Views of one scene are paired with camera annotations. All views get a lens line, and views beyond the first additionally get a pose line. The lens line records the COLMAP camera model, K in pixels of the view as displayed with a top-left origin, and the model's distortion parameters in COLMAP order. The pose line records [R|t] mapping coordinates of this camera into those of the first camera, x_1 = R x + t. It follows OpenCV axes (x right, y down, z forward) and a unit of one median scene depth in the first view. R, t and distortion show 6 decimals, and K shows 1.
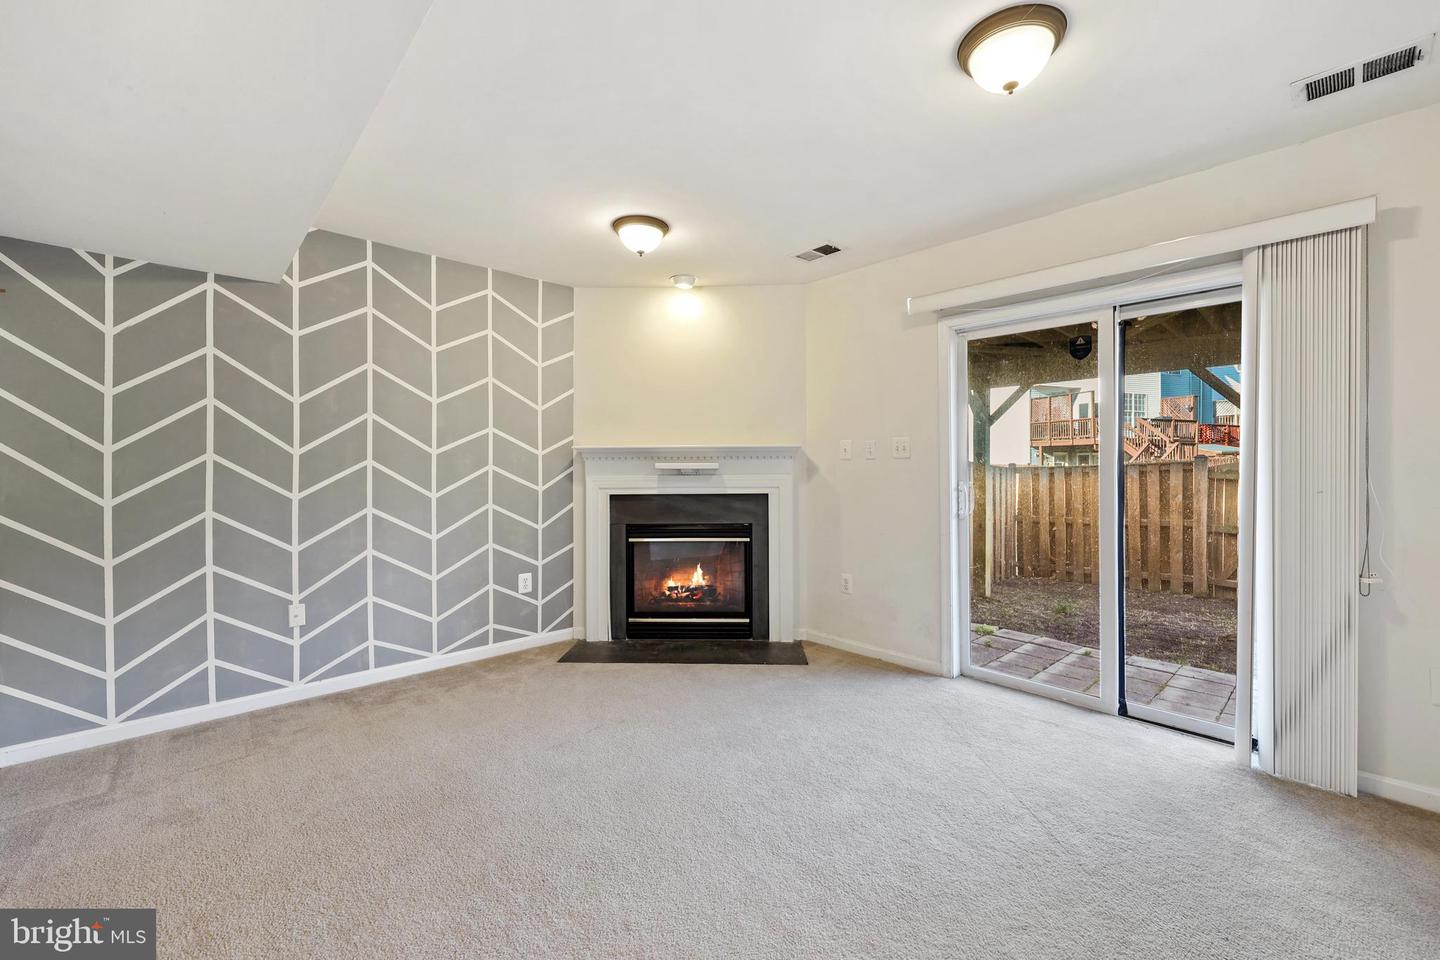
lens RADIAL K [[584.5, 0, 724.0], [0, 584.5, 476.8], [0, 0, 1]] dist [-0.002420, -0.000097]
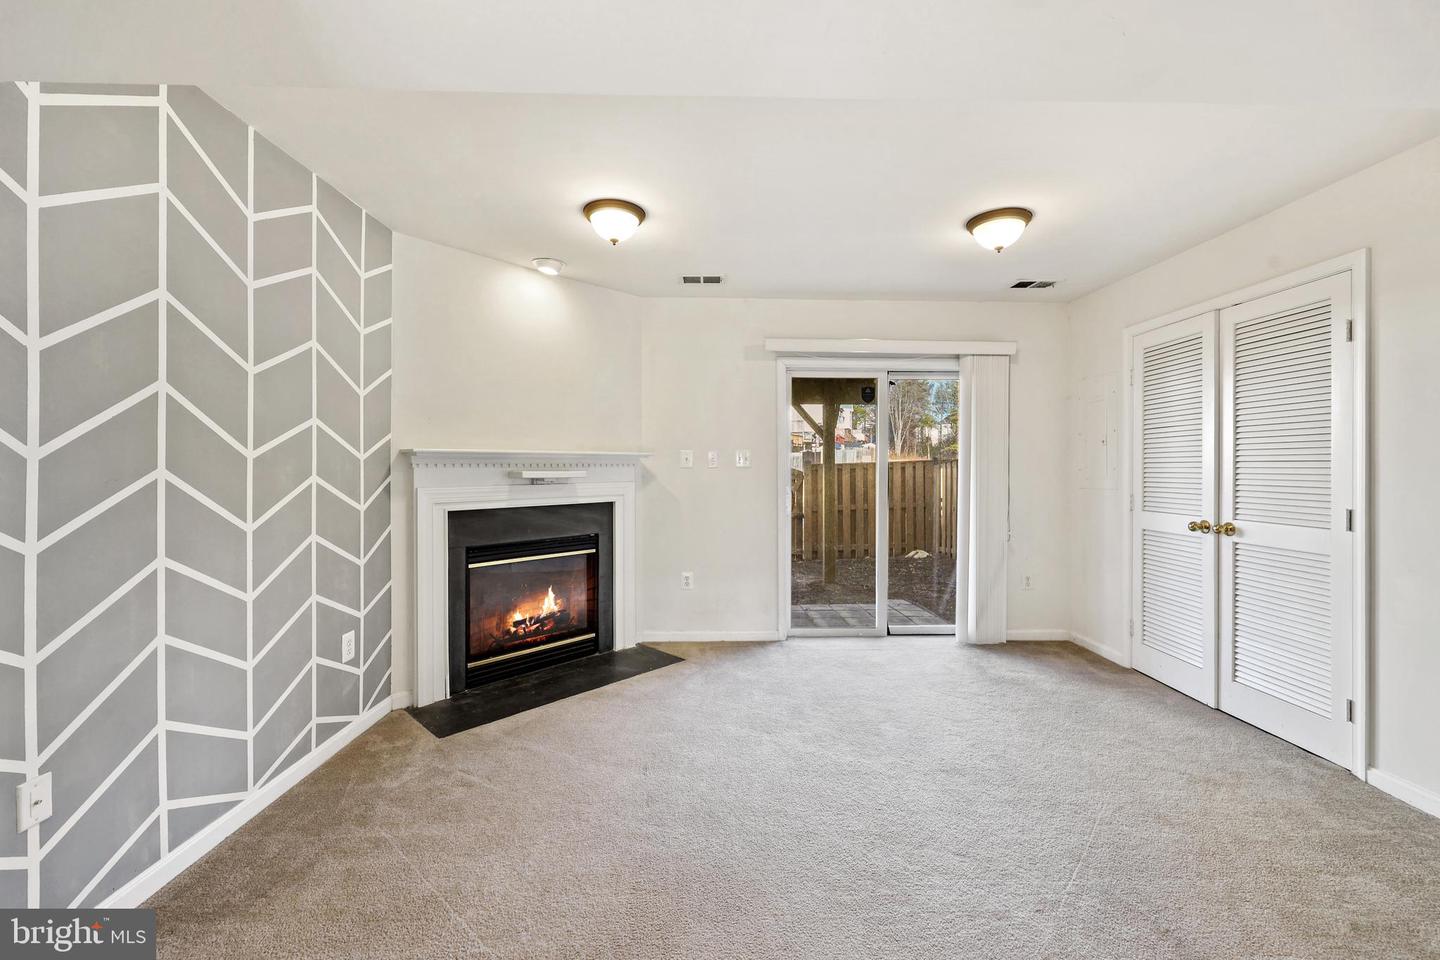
lens RADIAL K [[584.5, 0, 724.0], [0, 584.5, 476.8], [0, 0, 1]] dist [-0.002420, -0.000097]
pose [[0.665538, -0.008696, 0.746313, -0.558282], [0.007436, 0.999960, 0.005020, -0.017503], [-0.746327, 0.002209, 0.665576, 0.214599]]
